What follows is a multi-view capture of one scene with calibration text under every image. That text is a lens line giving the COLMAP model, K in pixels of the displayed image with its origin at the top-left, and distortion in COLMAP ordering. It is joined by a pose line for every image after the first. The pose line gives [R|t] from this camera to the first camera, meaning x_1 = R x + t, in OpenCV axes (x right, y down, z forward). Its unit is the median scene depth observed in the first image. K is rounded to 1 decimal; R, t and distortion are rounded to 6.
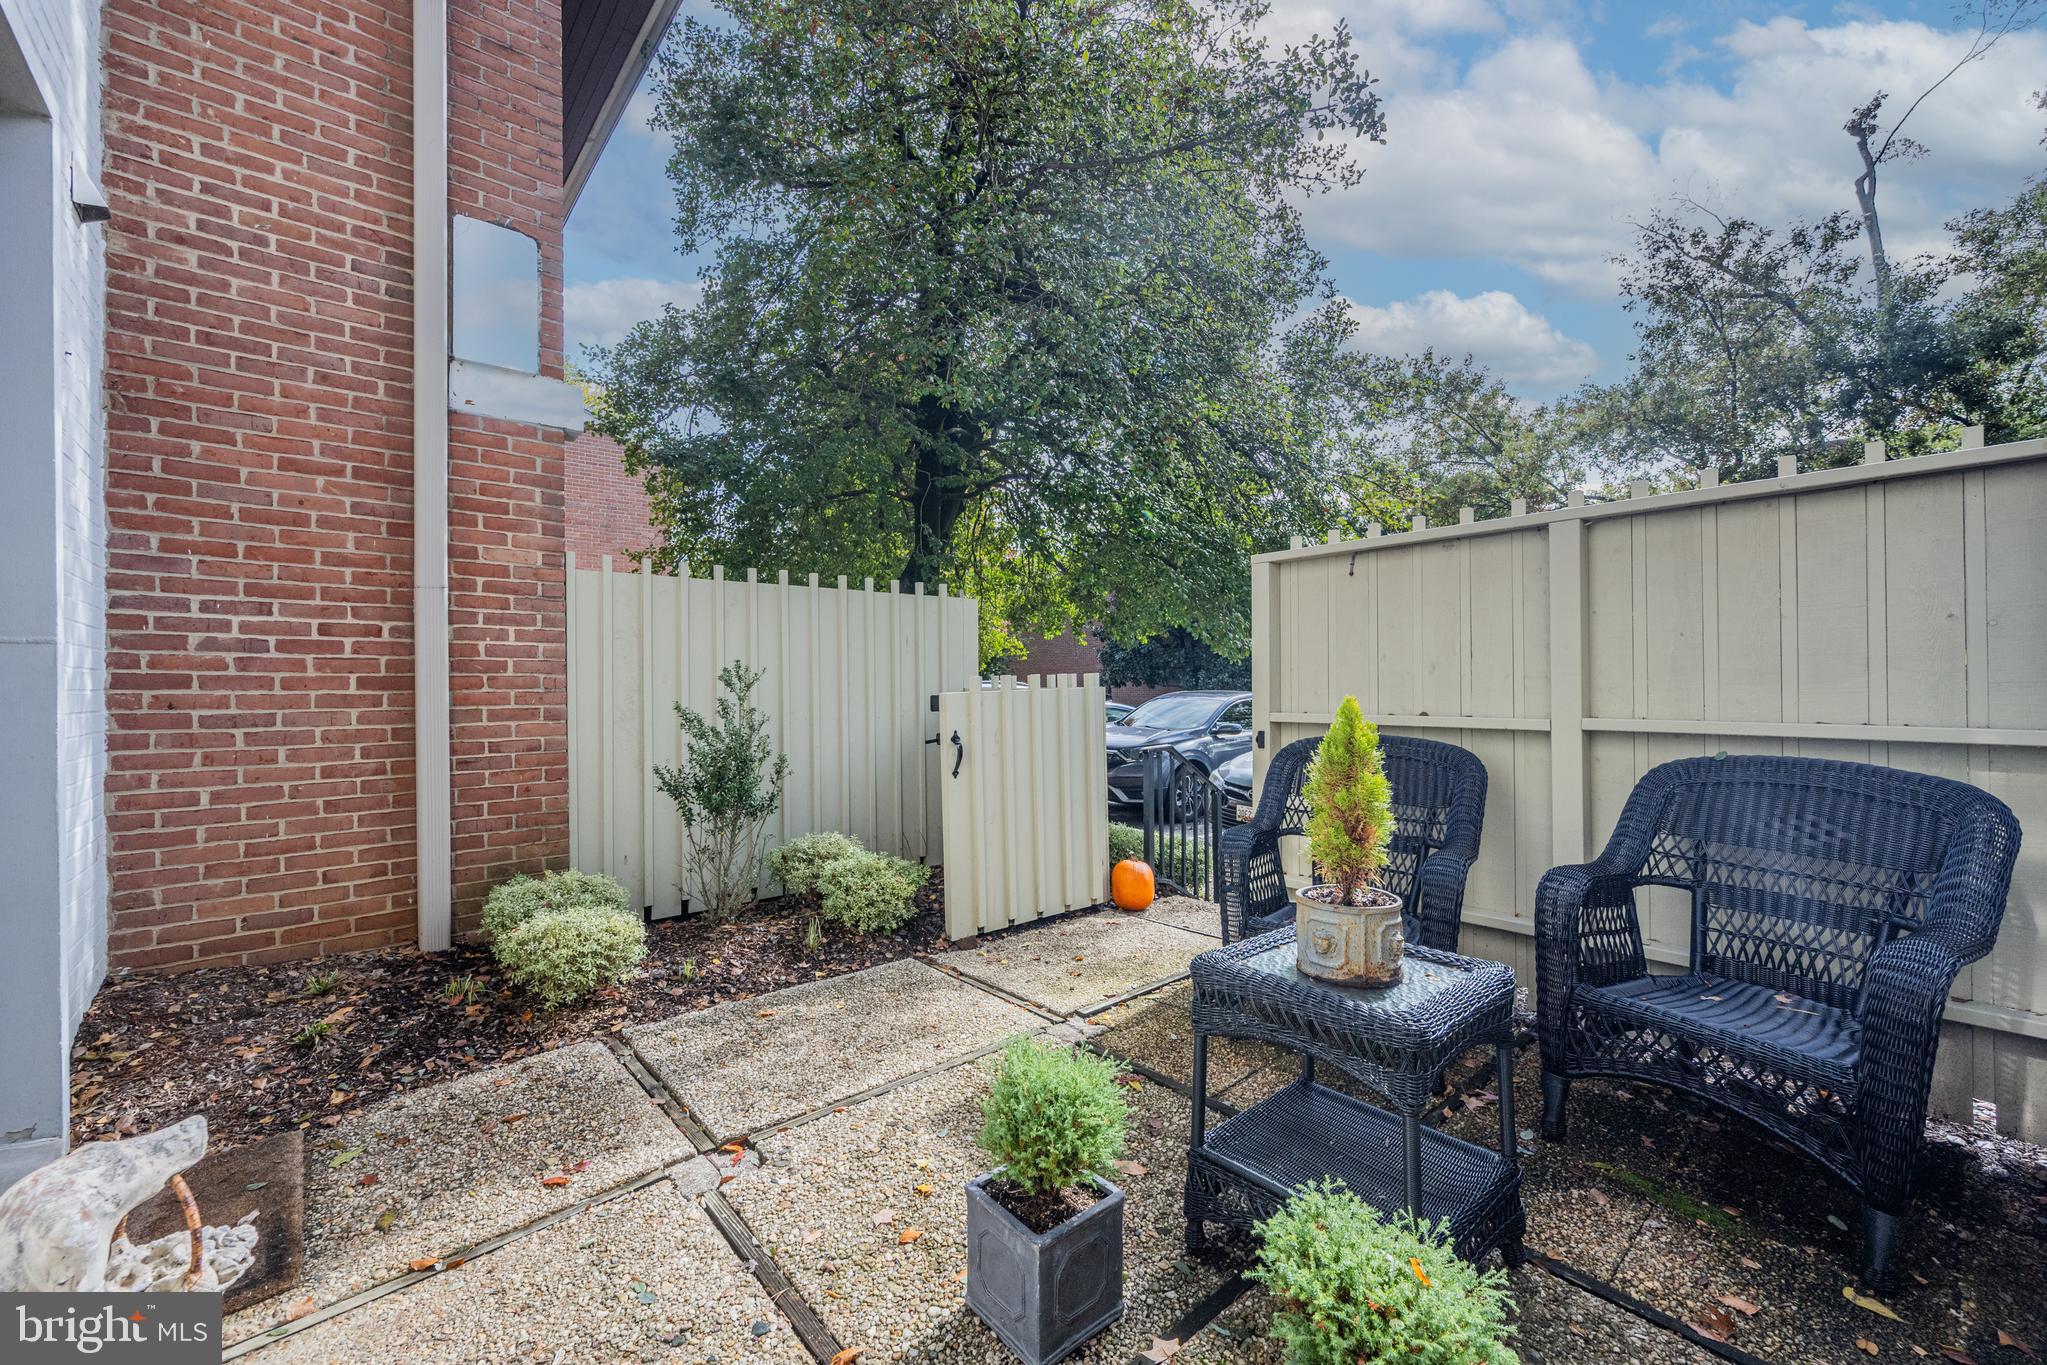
lens RADIAL K [[818.9, 0, 1022.2], [0, 818.9, 687.4], [0, 0, 1]] dist [-0.000522, -0.000332]
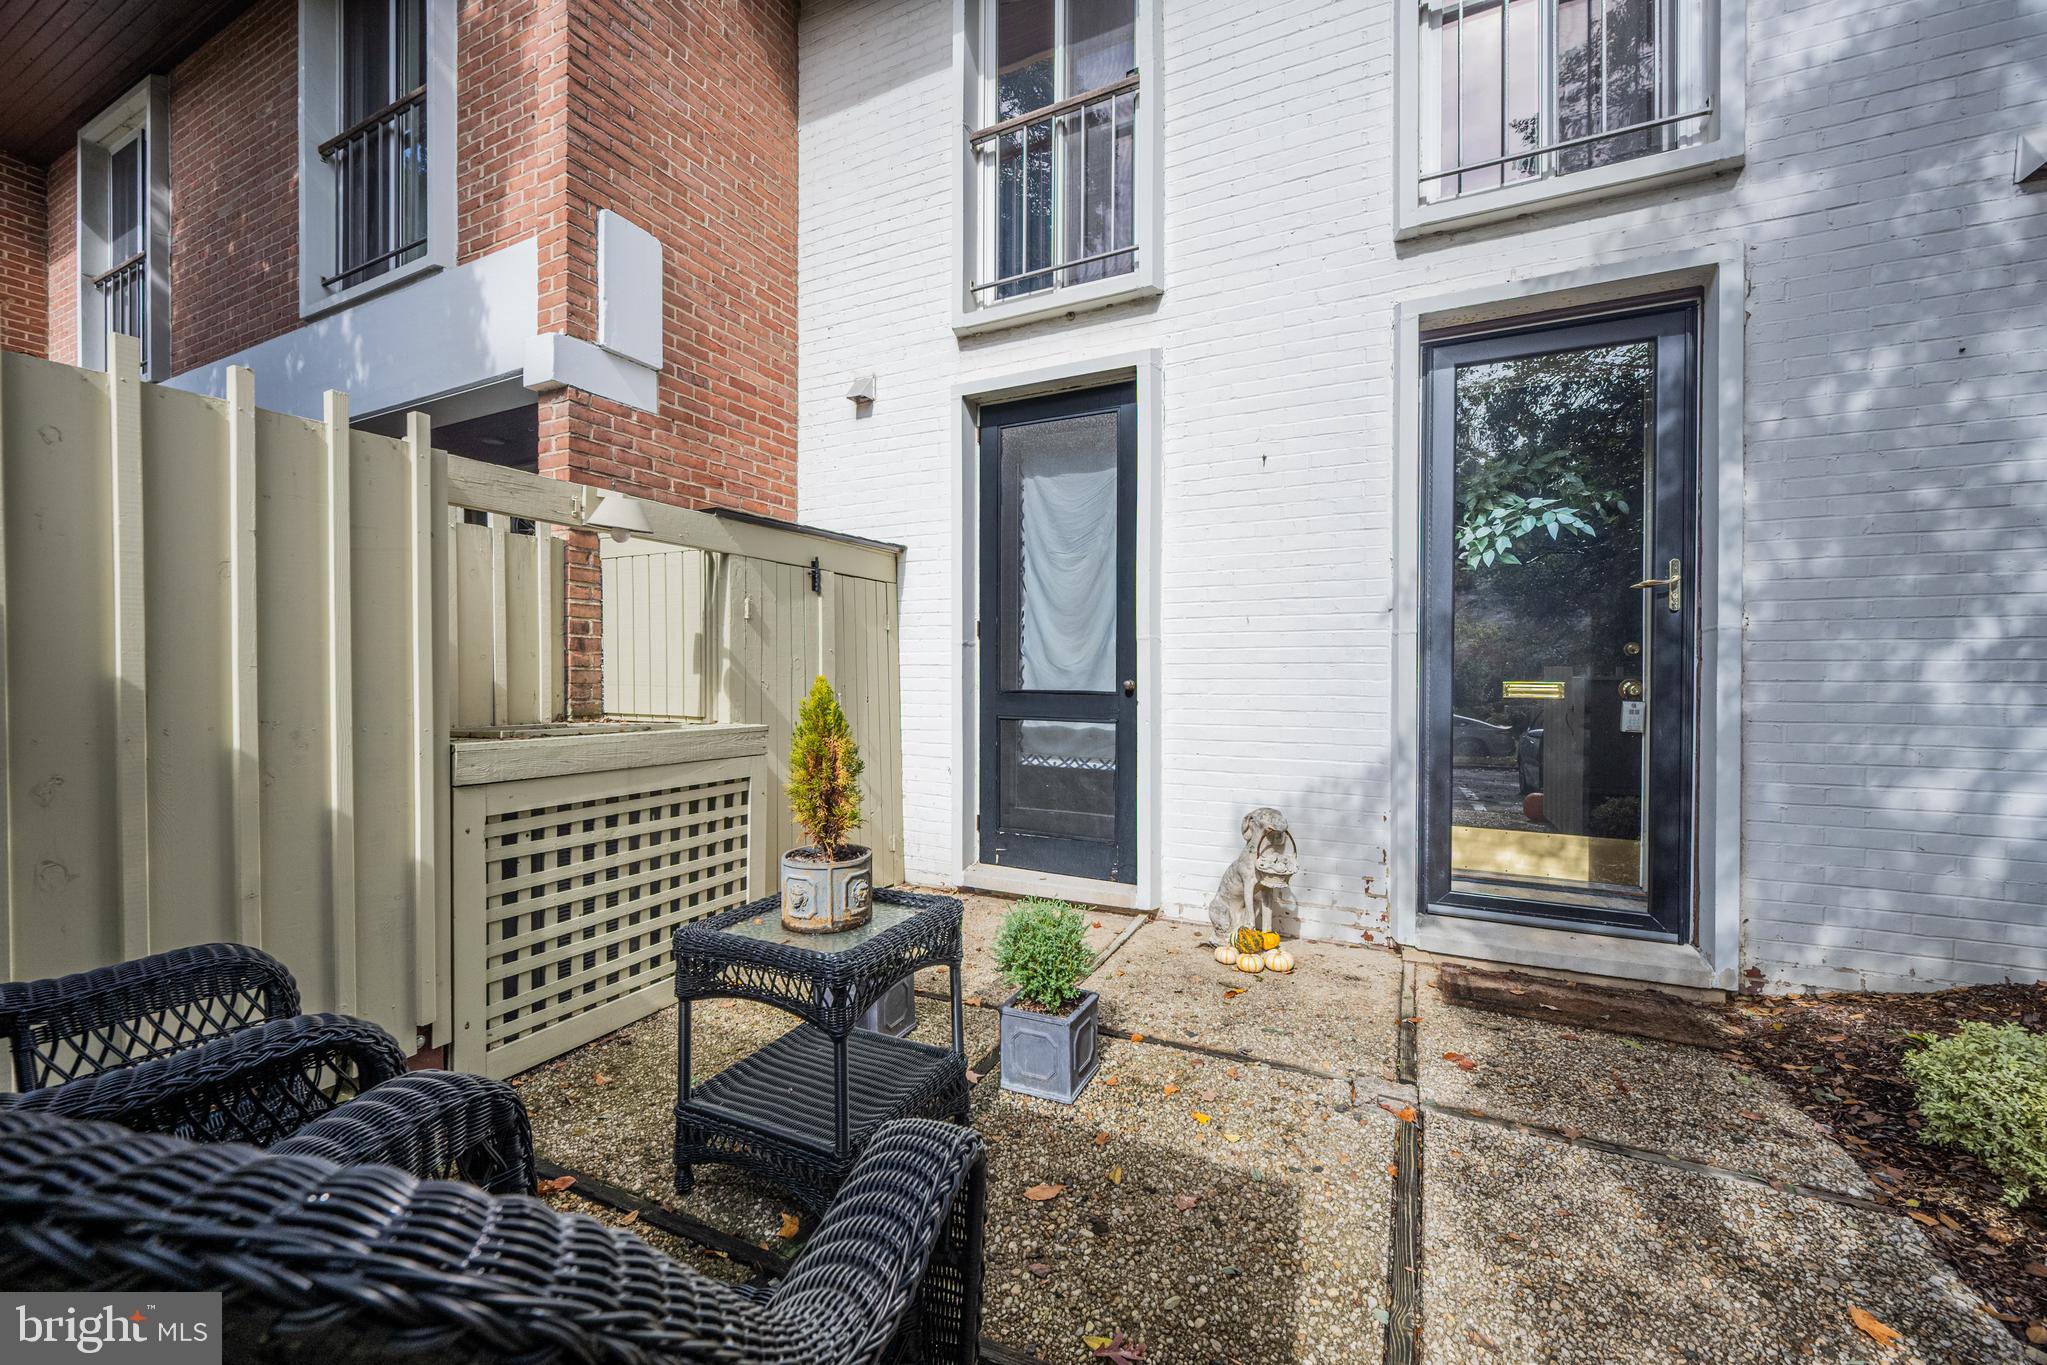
lens RADIAL K [[822.5, 0, 1023.5], [0, 822.5, 682.5], [0, 0, 1]] dist [0.001230, -0.000298]
pose [[-0.927299, 0.010743, -0.374166, 0.380080], [0.006086, 0.999889, 0.013627, 0.003945], [0.374271, 0.010359, -0.927262, 1.412858]]
